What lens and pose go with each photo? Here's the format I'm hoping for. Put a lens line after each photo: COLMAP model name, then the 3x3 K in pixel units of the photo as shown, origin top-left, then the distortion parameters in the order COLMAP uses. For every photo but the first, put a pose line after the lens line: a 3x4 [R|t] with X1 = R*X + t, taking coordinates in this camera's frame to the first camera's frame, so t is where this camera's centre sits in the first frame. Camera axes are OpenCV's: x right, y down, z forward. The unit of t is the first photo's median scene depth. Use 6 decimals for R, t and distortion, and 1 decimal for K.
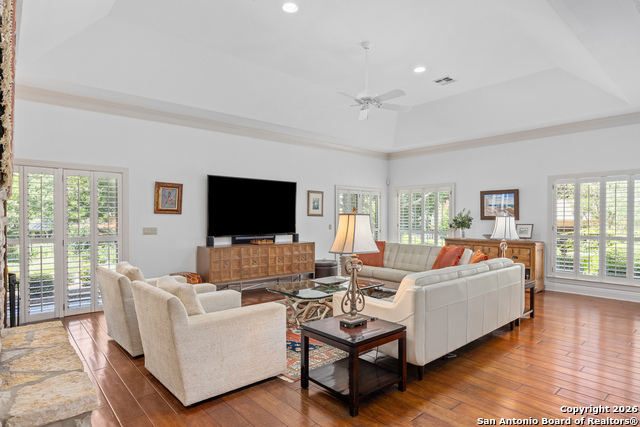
lens RADIAL K [[366.5, 0, 318.1], [0, 366.5, 217.9], [0, 0, 1]] dist [0.005040, 0.000036]
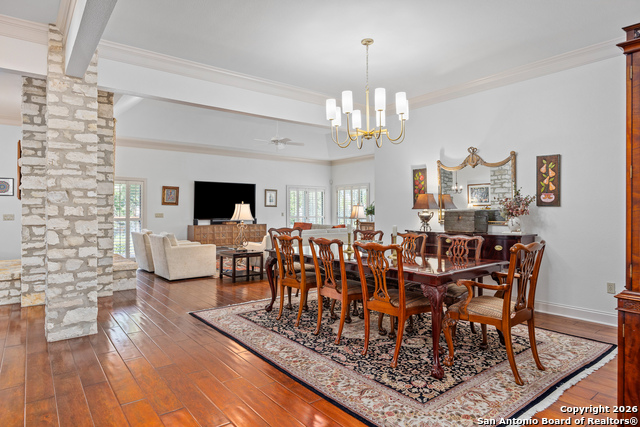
lens RADIAL K [[382.2, 0, 322.0], [0, 382.2, 209.6], [0, 0, 1]] dist [-0.004947, -0.000344]
pose [[0.999139, -0.004174, -0.041272, 0.334987], [0.003956, 0.999978, -0.005358, 0.020023], [0.041294, 0.005190, 0.999134, -0.668030]]
